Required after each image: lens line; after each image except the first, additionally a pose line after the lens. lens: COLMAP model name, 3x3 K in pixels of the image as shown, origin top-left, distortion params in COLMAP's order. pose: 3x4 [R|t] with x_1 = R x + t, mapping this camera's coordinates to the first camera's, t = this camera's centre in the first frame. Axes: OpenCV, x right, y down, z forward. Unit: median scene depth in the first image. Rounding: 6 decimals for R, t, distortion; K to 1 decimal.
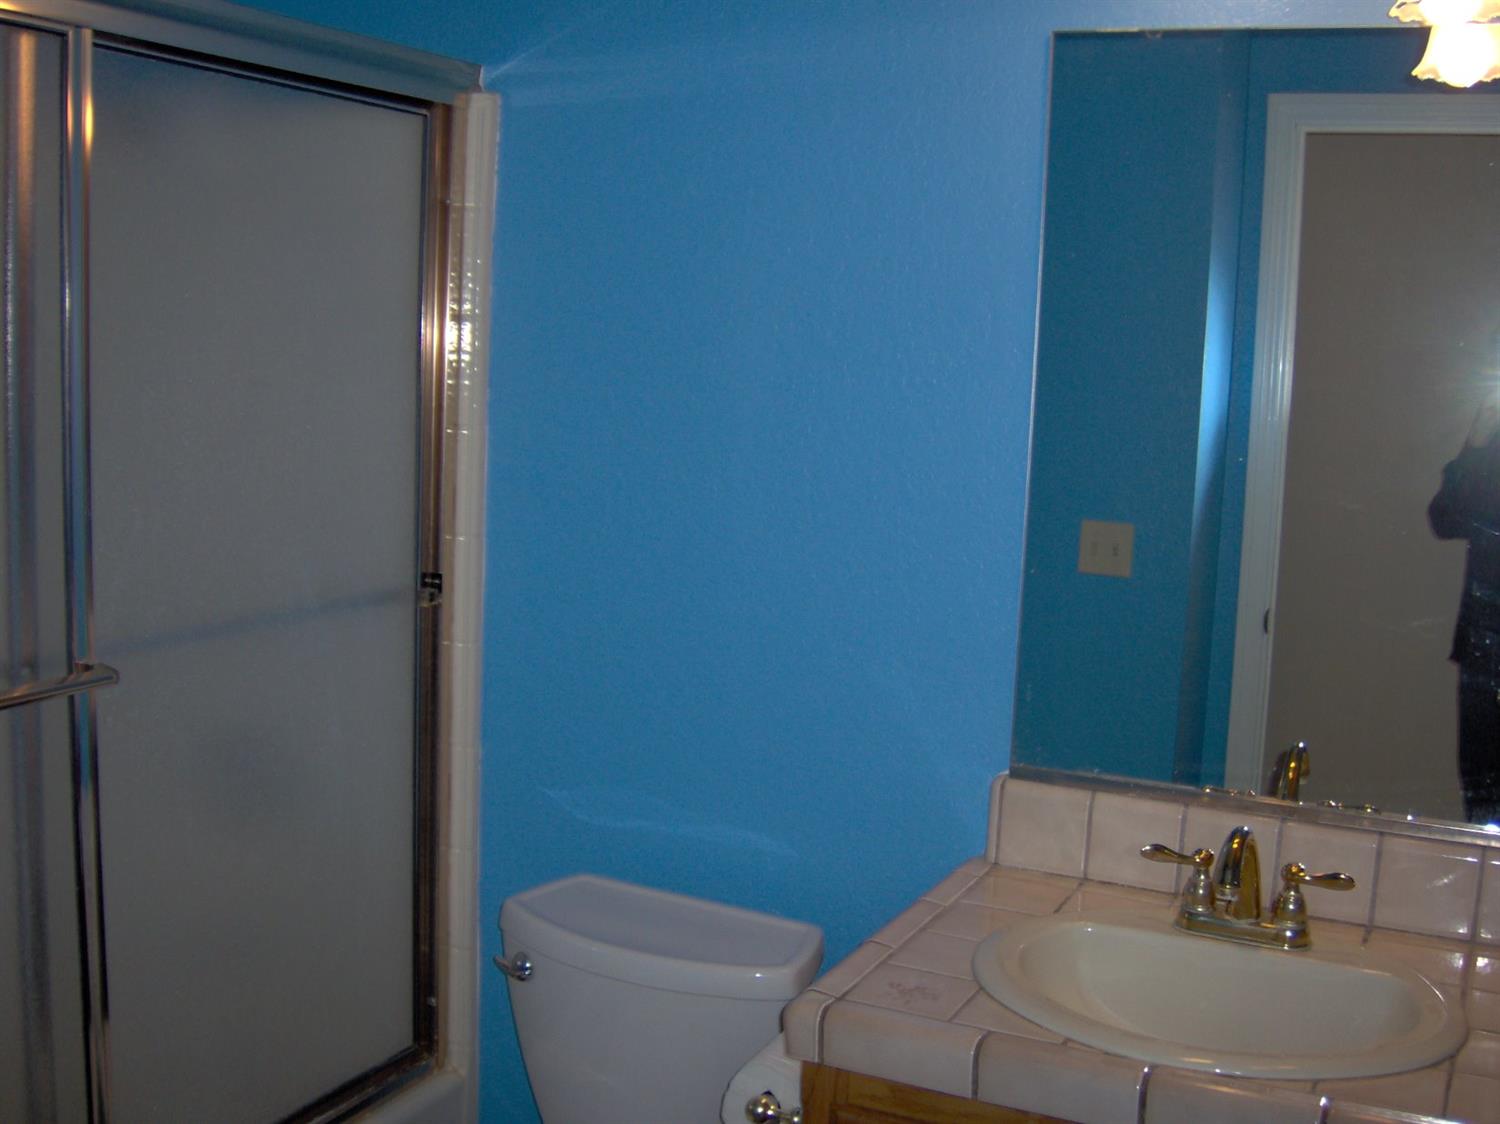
lens RADIAL K [[1622.9, 0, 750.0], [0, 1622.9, 562.0], [0, 0, 1]] dist [-0.161422, 0.053491]
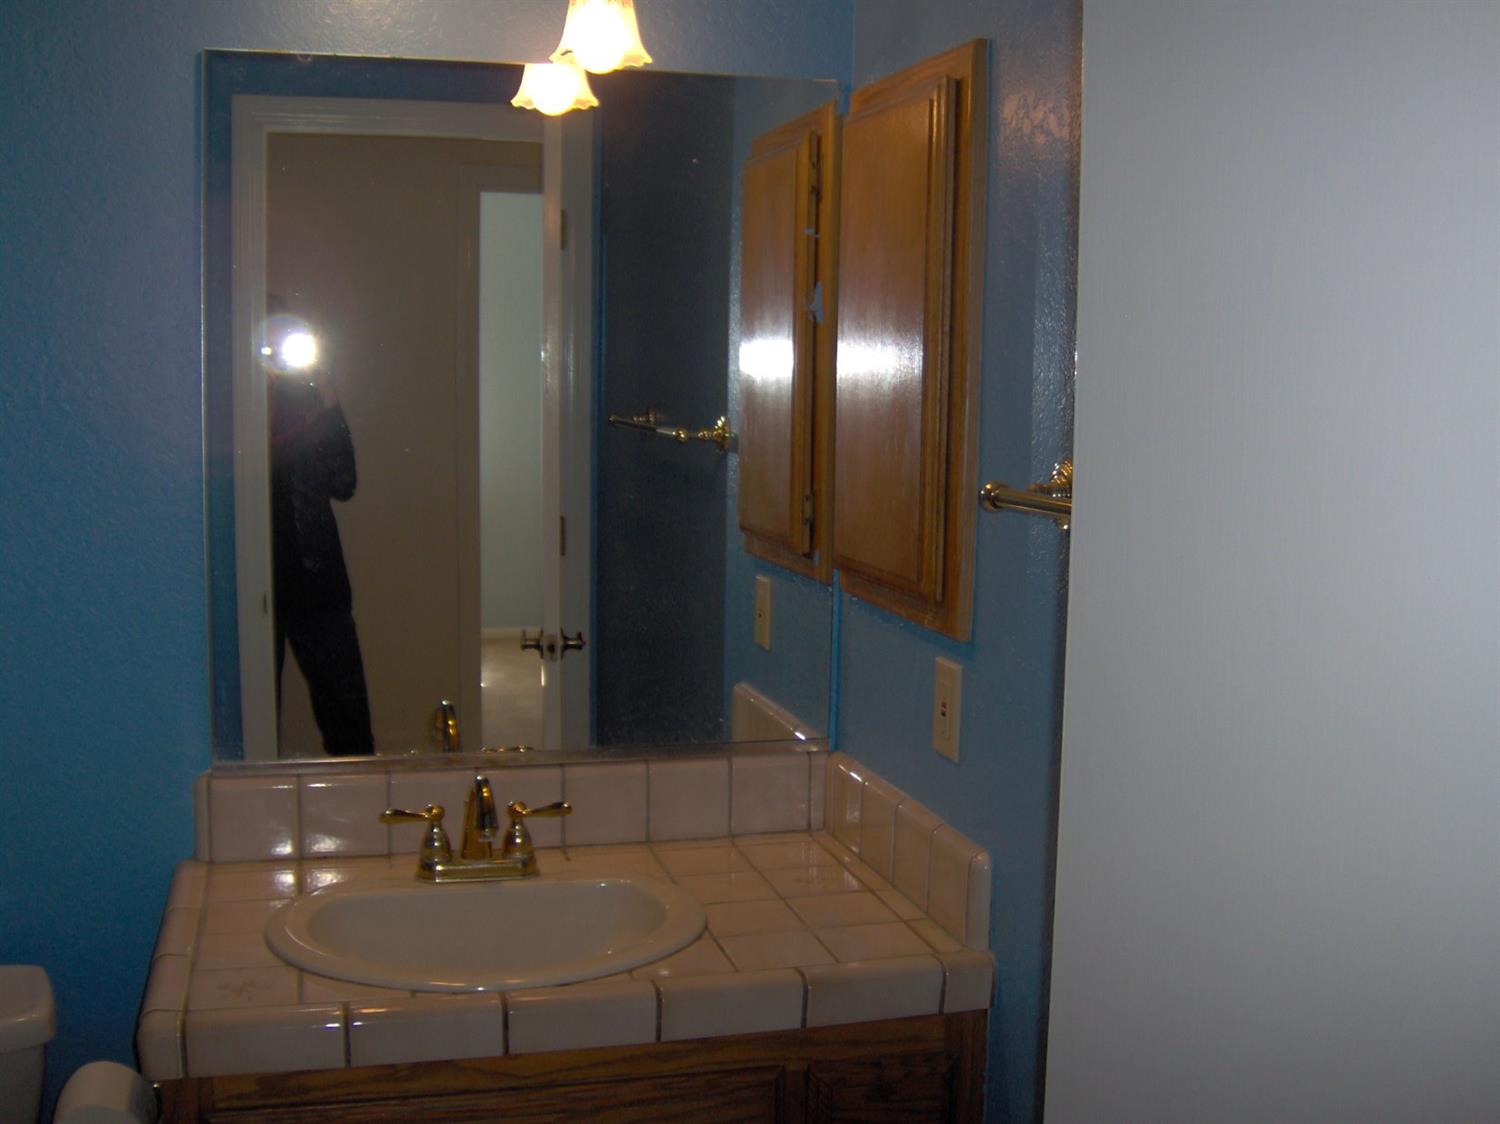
lens RADIAL K [[1622.9, 0, 750.0], [0, 1622.9, 562.0], [0, 0, 1]] dist [-0.161422, 0.053491]
pose [[0.752388, -0.104259, 0.650417, -0.261512], [0.097314, 0.994153, 0.046787, -0.018311], [-0.651492, 0.028093, 0.758135, 0.010297]]
